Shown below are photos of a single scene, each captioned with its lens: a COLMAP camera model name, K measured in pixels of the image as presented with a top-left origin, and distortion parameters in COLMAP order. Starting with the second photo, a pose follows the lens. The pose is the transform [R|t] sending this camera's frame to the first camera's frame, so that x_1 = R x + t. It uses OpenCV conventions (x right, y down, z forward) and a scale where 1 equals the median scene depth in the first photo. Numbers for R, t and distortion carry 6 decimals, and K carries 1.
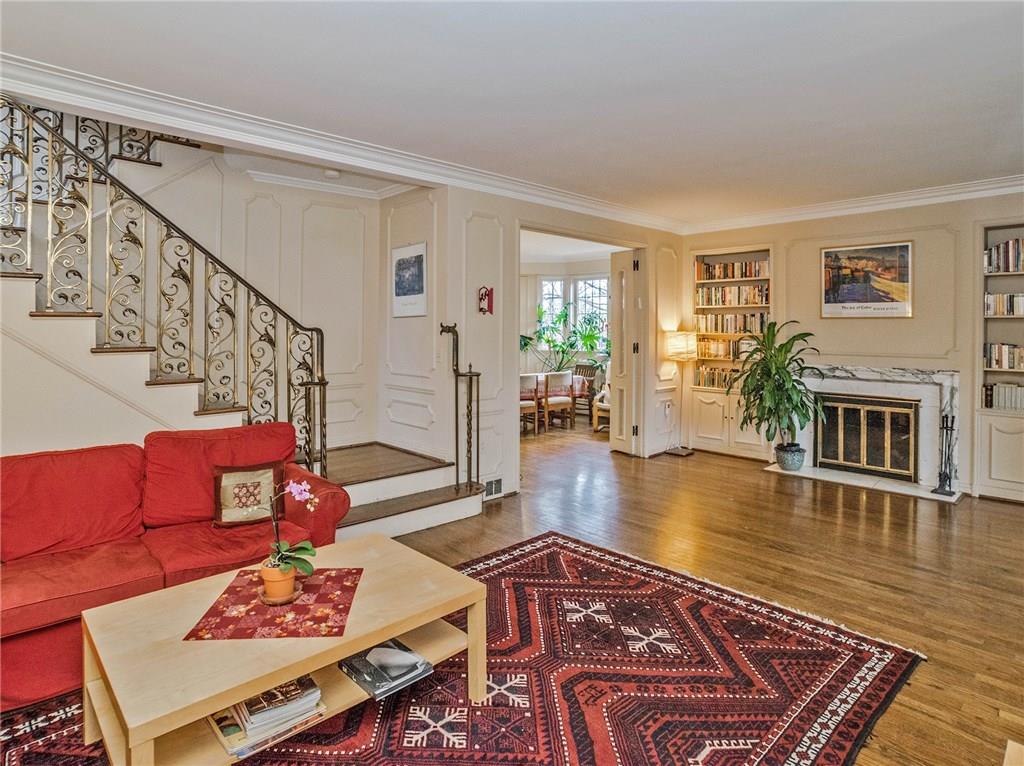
lens RADIAL K [[586.2, 0, 489.5], [0, 586.2, 323.4], [0, 0, 1]] dist [-0.071833, 0.032813]
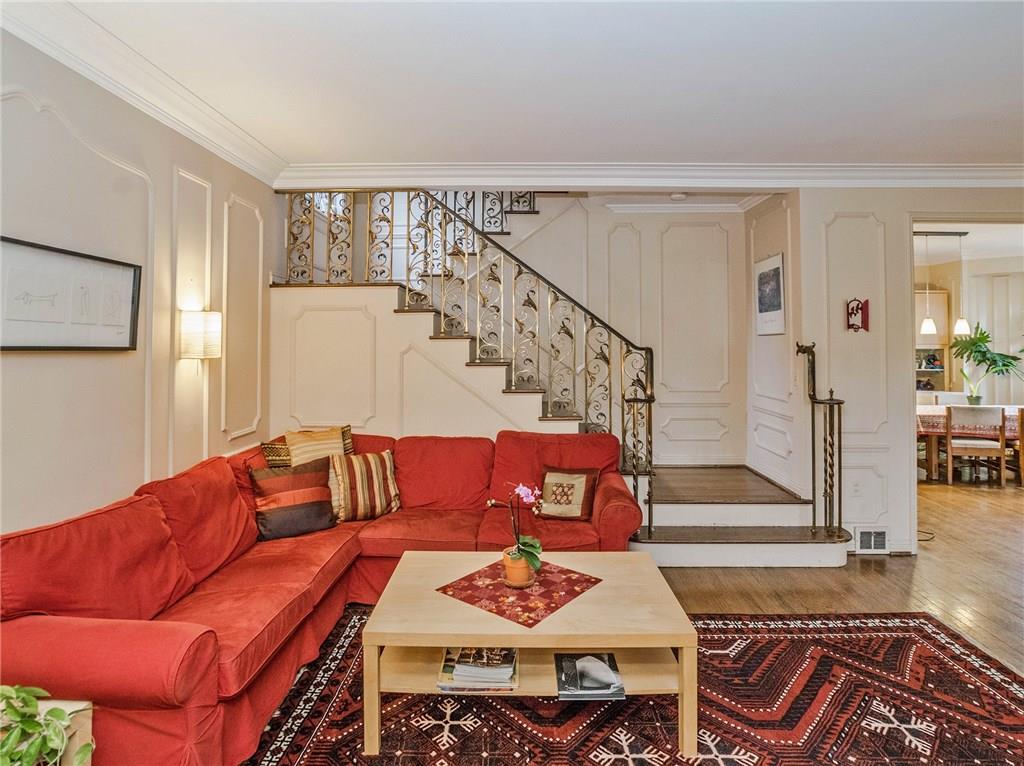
lens RADIAL K [[570.7, 0, 498.2], [0, 570.7, 327.2], [0, 0, 1]] dist [-0.056511, 0.021364]
pose [[0.713115, -0.016080, -0.700863, 0.238052], [0.006128, 0.999842, -0.016704, -0.014415], [0.701020, 0.007617, 0.713101, 0.079324]]
